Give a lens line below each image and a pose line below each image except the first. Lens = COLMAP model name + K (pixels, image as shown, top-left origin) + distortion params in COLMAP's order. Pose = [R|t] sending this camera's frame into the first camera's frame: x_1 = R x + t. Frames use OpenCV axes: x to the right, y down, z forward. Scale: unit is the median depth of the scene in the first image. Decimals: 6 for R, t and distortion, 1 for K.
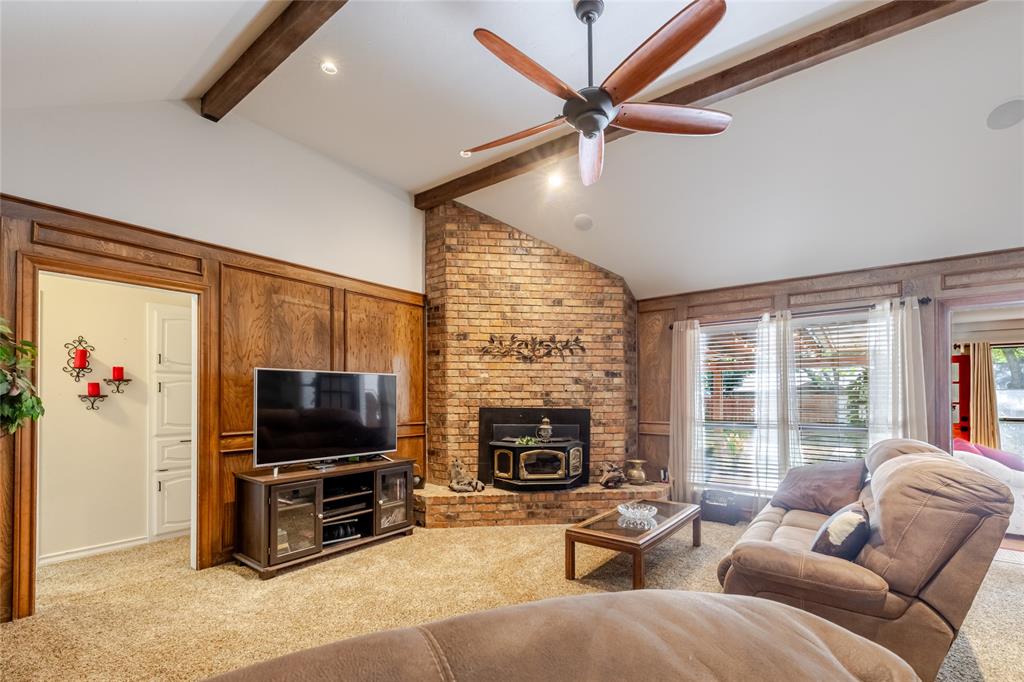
lens RADIAL K [[448.9, 0, 505.4], [0, 448.9, 387.2], [0, 0, 1]] dist [-0.004261, 0.001092]
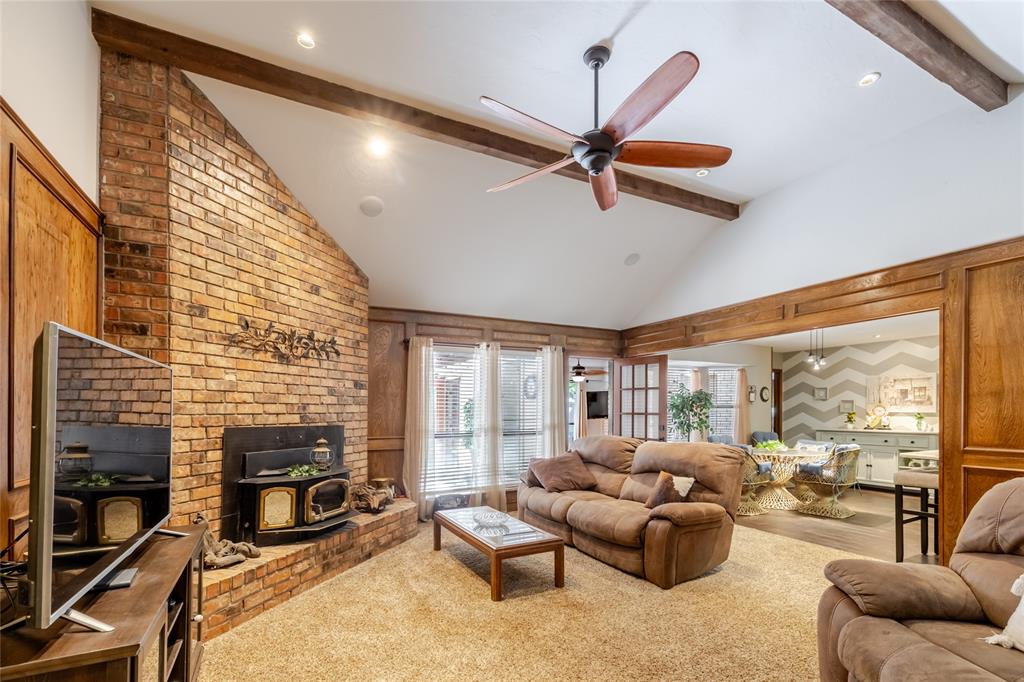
lens RADIAL K [[448.9, 0, 527.0], [0, 448.9, 405.0], [0, 0, 1]] dist [-0.004261, 0.001092]
pose [[0.428897, 0.010321, 0.903294, -0.439597], [-0.019264, 0.999812, -0.002277, 0.005829], [-0.903148, -0.016425, 0.429015, 0.340982]]
